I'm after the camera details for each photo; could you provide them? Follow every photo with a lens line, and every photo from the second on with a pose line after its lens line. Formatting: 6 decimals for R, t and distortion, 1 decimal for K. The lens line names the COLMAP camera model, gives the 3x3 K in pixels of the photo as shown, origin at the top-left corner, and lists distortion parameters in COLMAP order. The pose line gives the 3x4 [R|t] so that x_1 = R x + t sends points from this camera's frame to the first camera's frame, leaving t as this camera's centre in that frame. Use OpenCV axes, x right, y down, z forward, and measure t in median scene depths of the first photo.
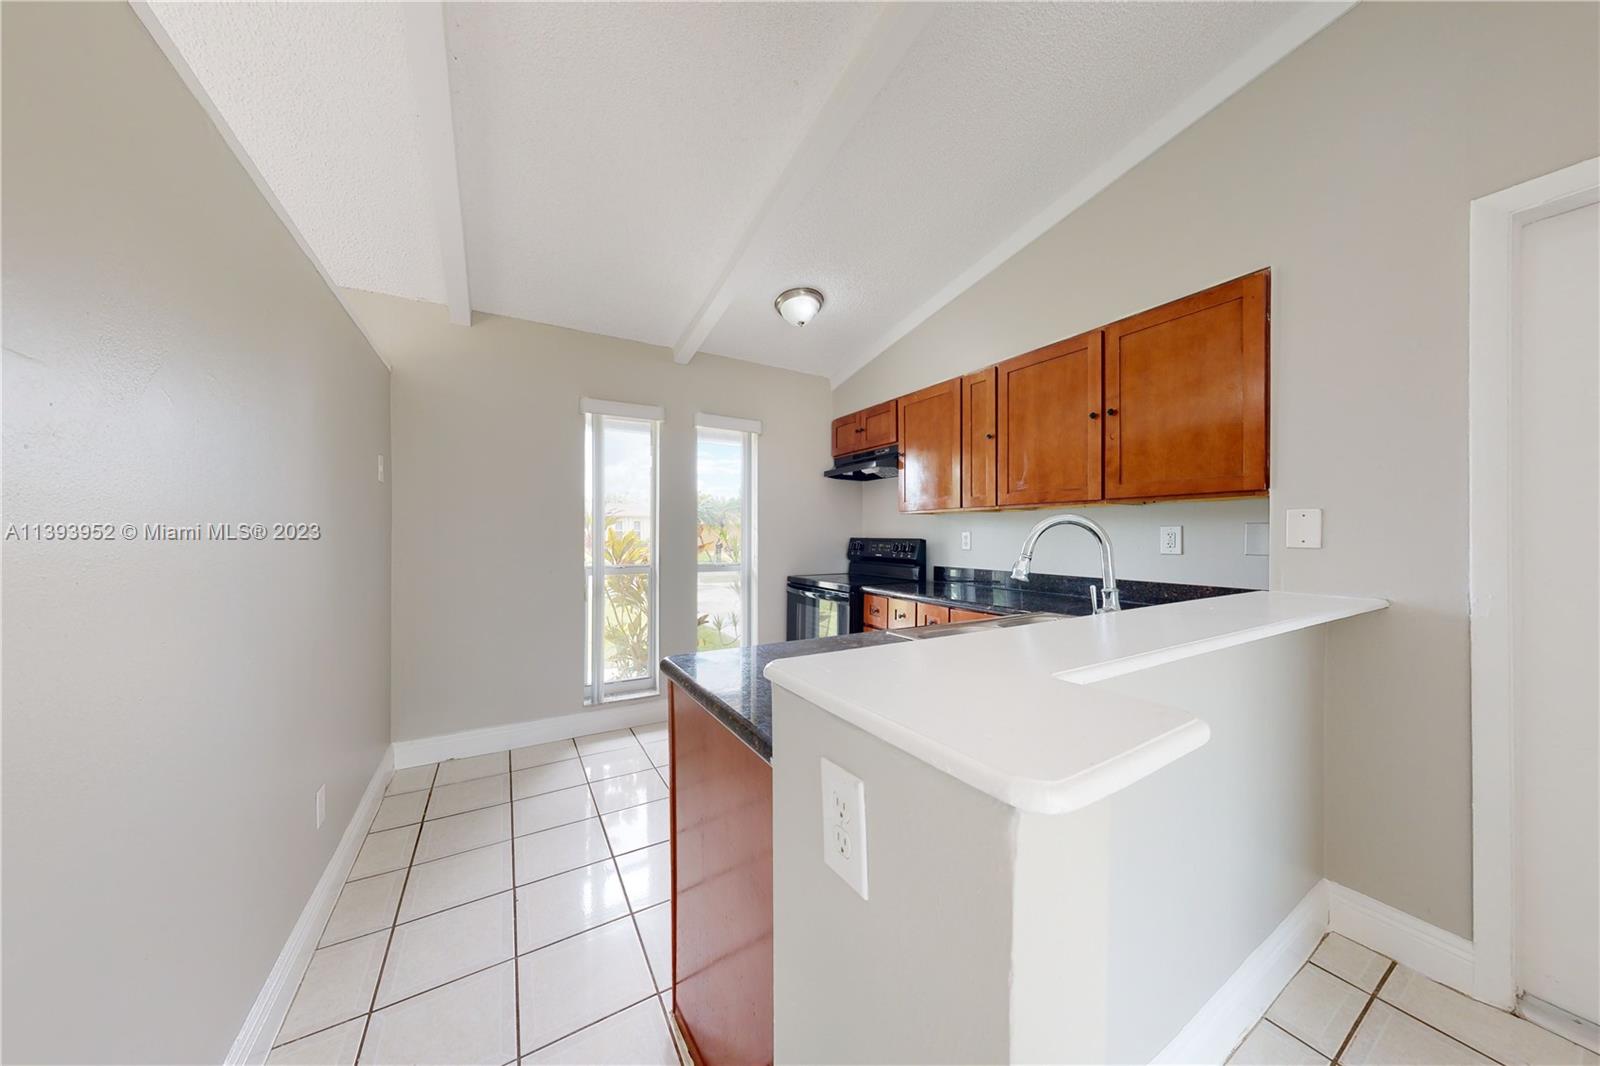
lens RADIAL K [[477.2, 0, 819.4], [0, 477.2, 533.7], [0, 0, 1]] dist [0.000287, 0.000057]
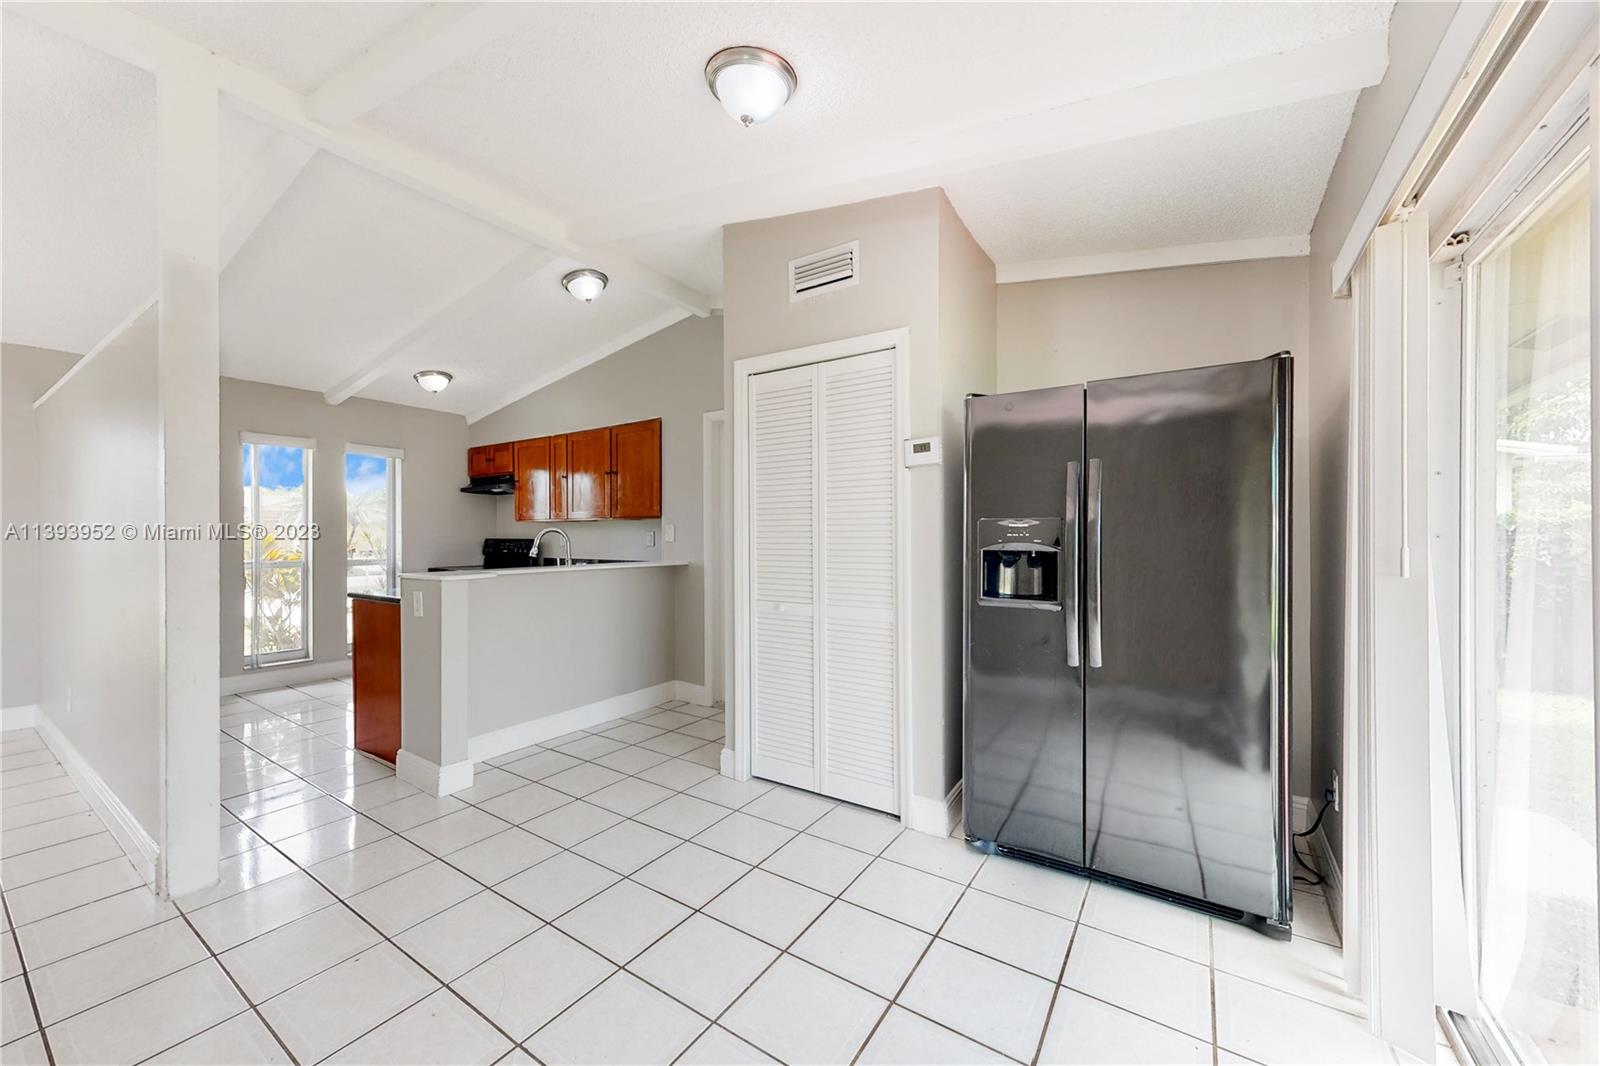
lens RADIAL K [[542.3, 0, 736.0], [0, 542.3, 532.3], [0, 0, 1]] dist [0.000415, 0.000061]
pose [[0.915829, -0.001795, 0.401564, 0.123547], [0.002671, 0.999995, -0.001623, -0.005788], [-0.401559, 0.002560, 0.915830, -0.792237]]
